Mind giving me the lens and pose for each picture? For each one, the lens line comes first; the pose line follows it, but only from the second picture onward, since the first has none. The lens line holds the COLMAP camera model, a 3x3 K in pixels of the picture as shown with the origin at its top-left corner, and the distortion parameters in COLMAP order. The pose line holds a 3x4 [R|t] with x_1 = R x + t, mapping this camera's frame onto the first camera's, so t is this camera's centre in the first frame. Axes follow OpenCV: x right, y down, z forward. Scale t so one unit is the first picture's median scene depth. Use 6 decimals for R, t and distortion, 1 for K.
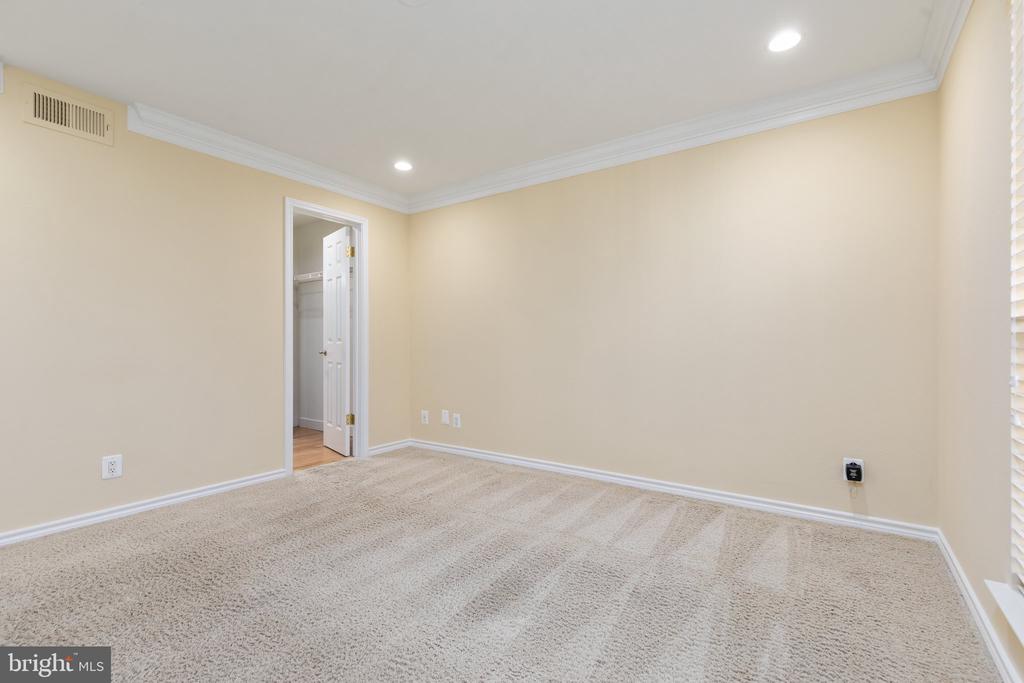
lens RADIAL K [[459.8, 0, 511.4], [0, 459.8, 348.4], [0, 0, 1]] dist [0.002682, -0.000047]
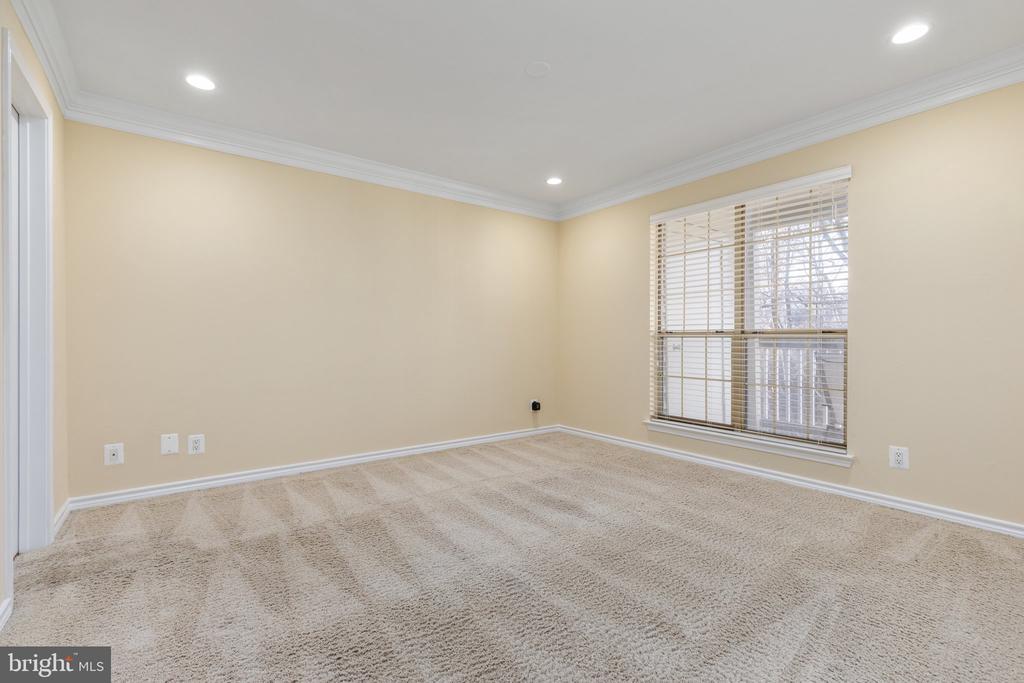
lens RADIAL K [[459.8, 0, 513.6], [0, 459.8, 337.7], [0, 0, 1]] dist [0.002682, -0.000047]
pose [[0.319280, 0.003289, 0.947655, -0.993379], [0.011253, 0.999910, -0.007262, -0.001641], [-0.947594, 0.012982, 0.319214, 0.433354]]
